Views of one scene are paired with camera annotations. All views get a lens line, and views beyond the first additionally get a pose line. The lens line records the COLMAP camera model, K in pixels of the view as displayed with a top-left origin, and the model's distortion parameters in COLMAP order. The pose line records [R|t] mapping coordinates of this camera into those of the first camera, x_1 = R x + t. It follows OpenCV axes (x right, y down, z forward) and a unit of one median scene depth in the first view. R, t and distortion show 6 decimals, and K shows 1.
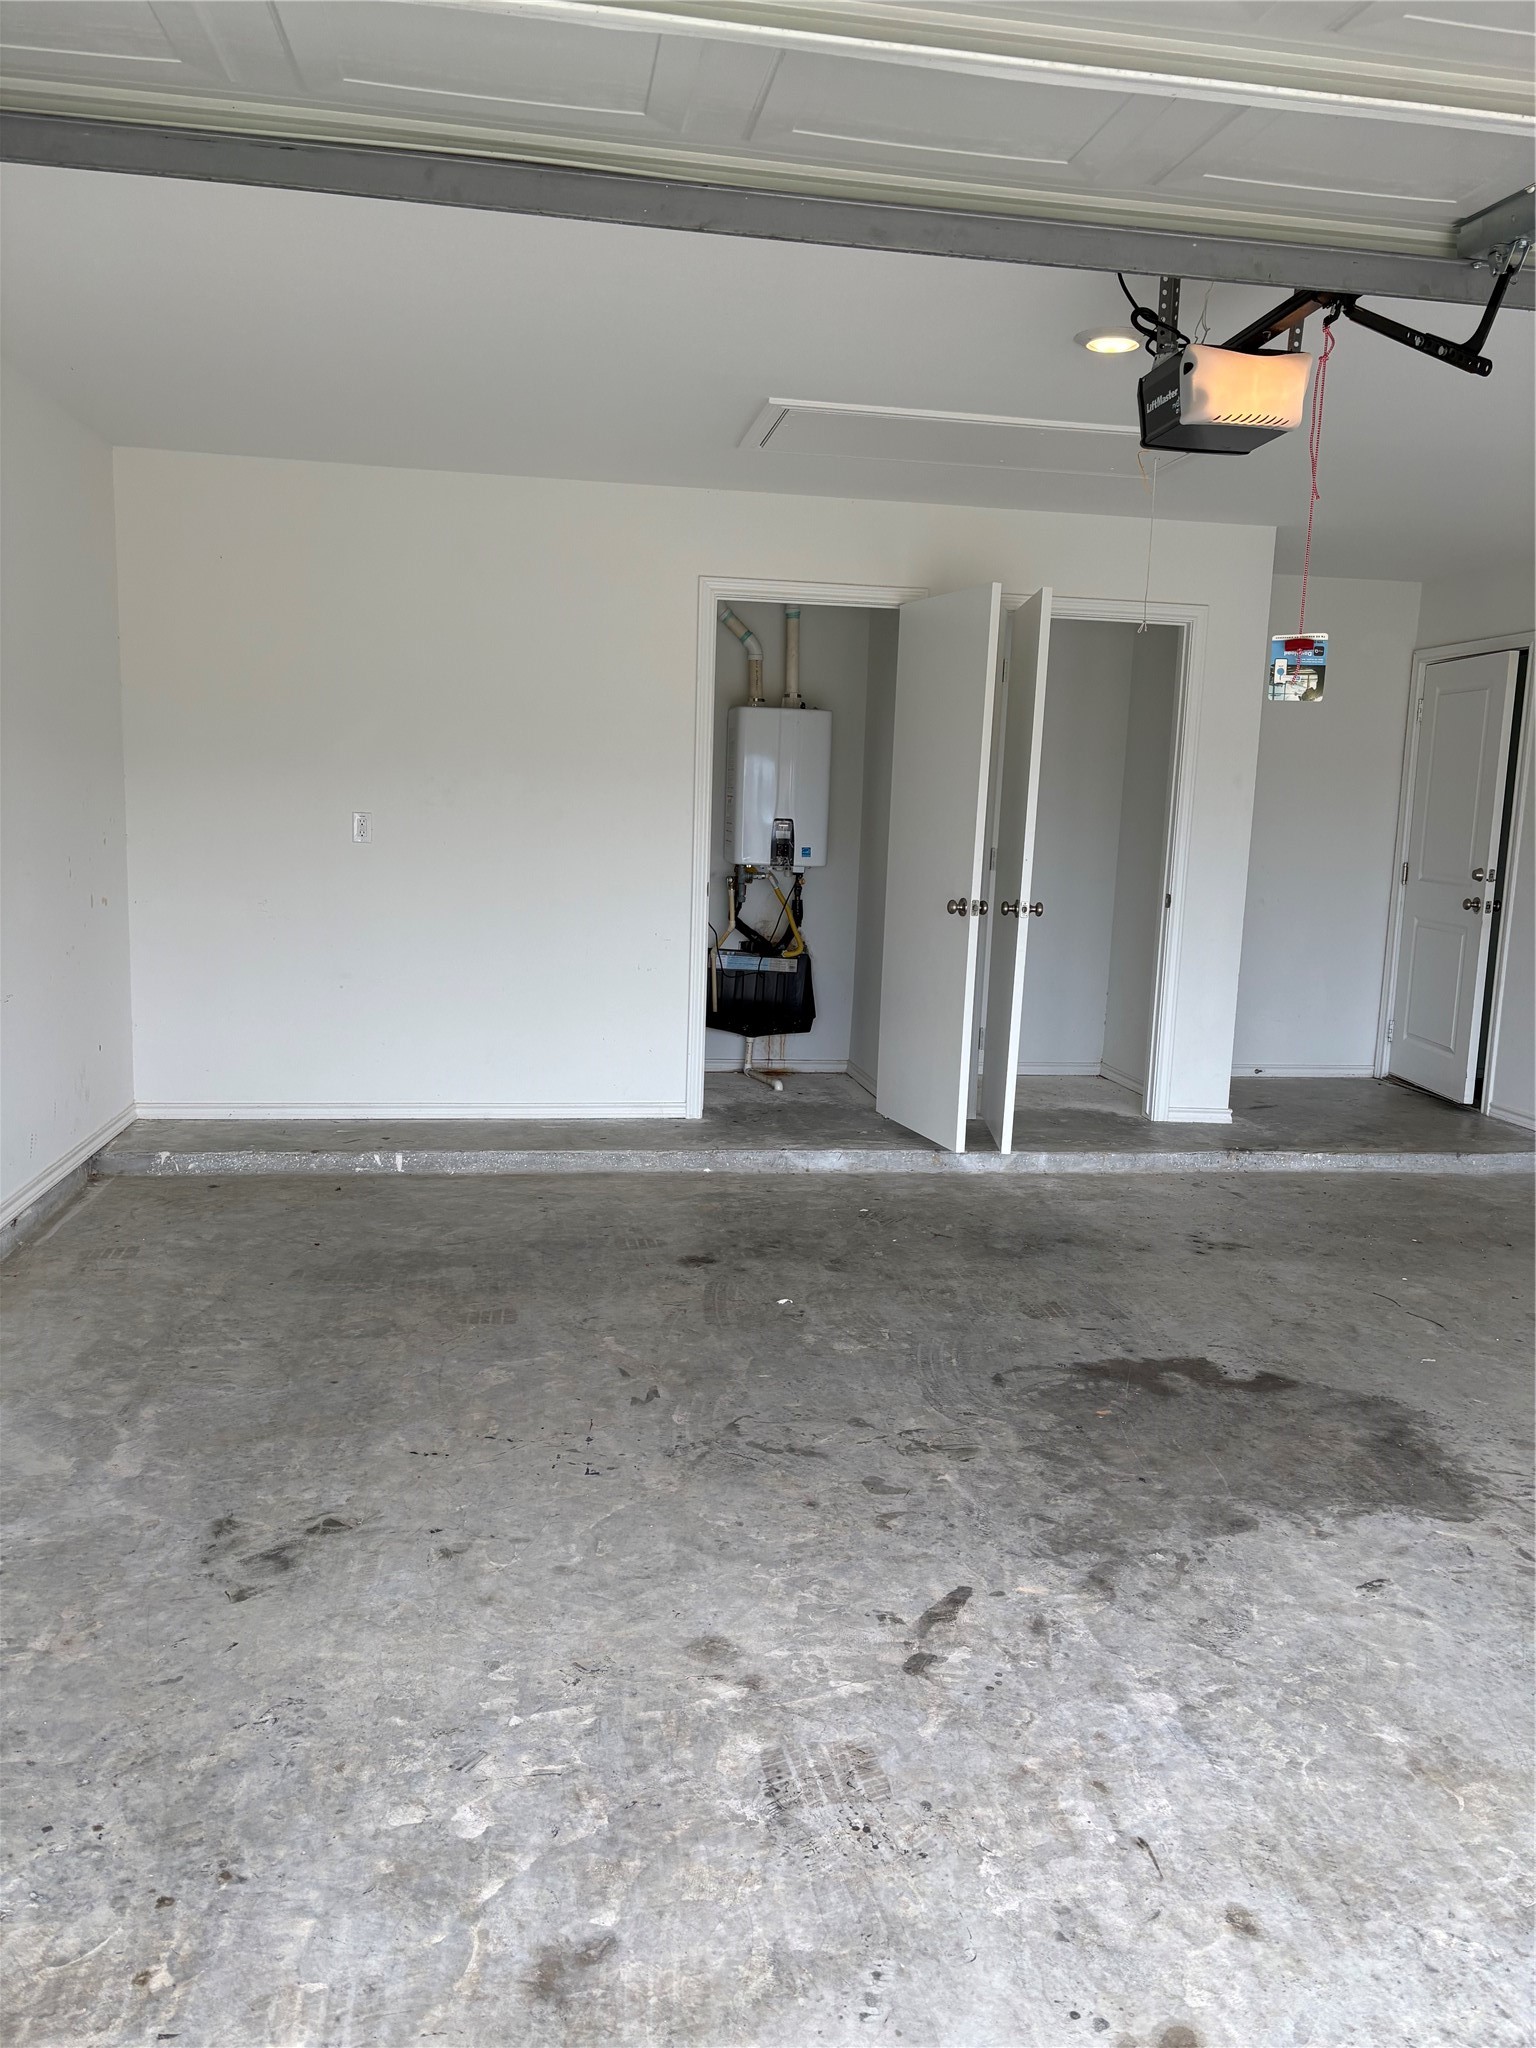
lens RADIAL K [[1546.1, 0, 765.3], [0, 1546.1, 1032.0], [0, 0, 1]] dist [0.004058, 0.004574]
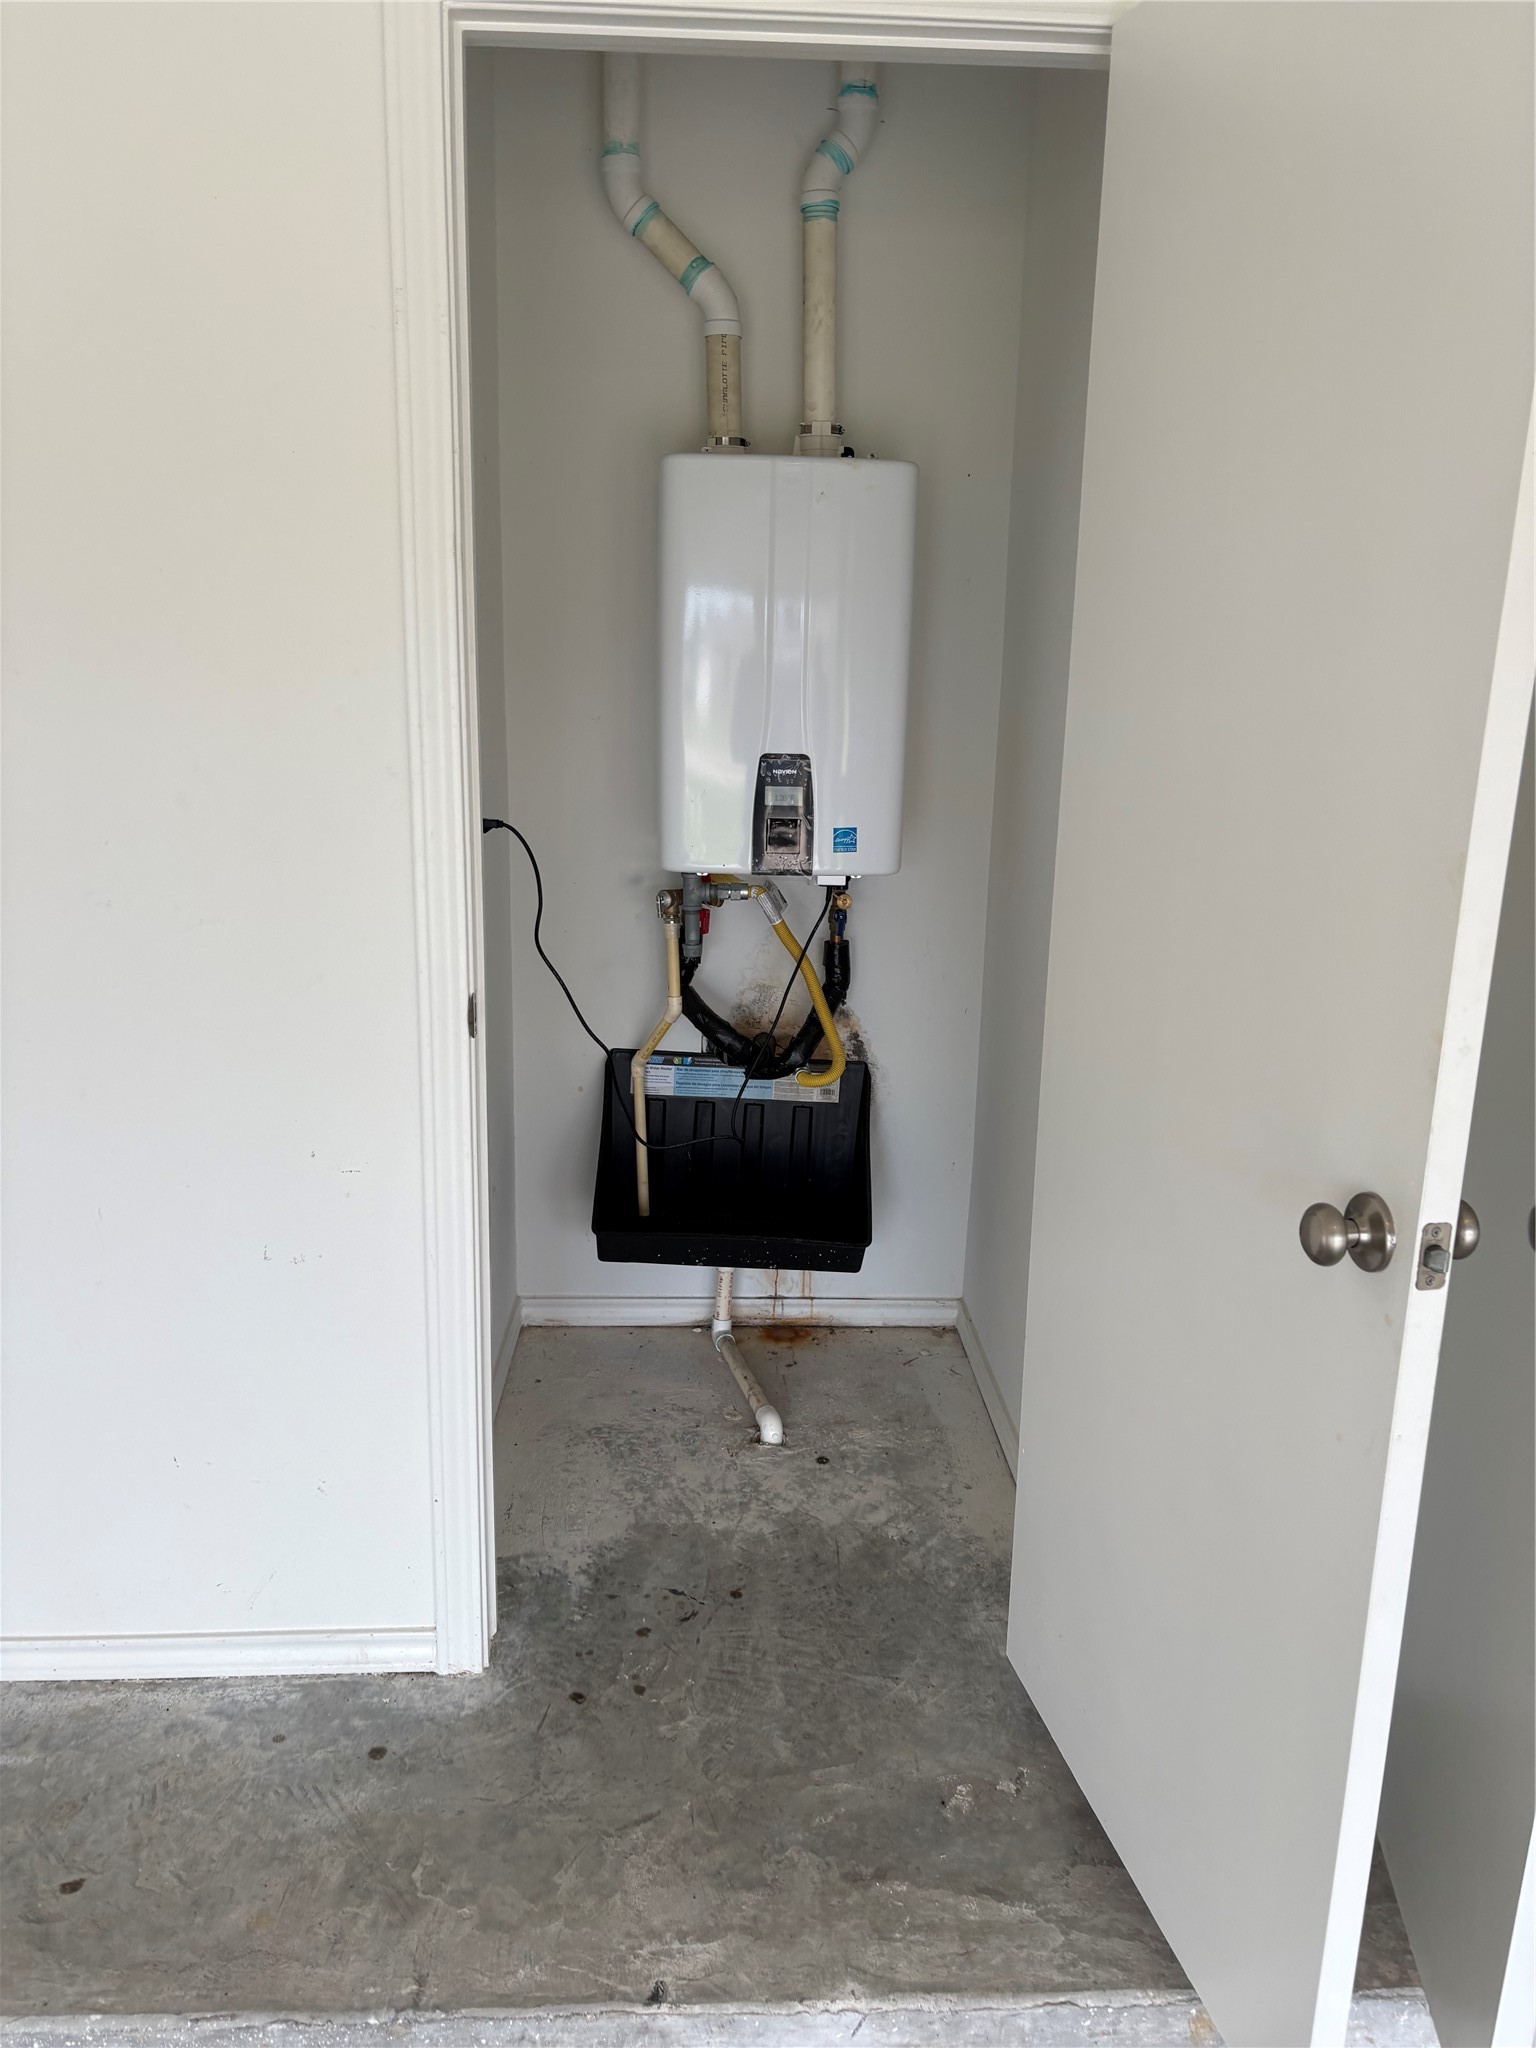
lens RADIAL K [[1546.1, 0, 774.1], [0, 1546.1, 1021.9], [0, 0, 1]] dist [0.004058, 0.004574]
pose [[0.995092, 0.008026, -0.098626, 0.046306], [0.002657, 0.994179, 0.107711, -0.110741], [0.098917, -0.107445, 0.989278, 0.597947]]
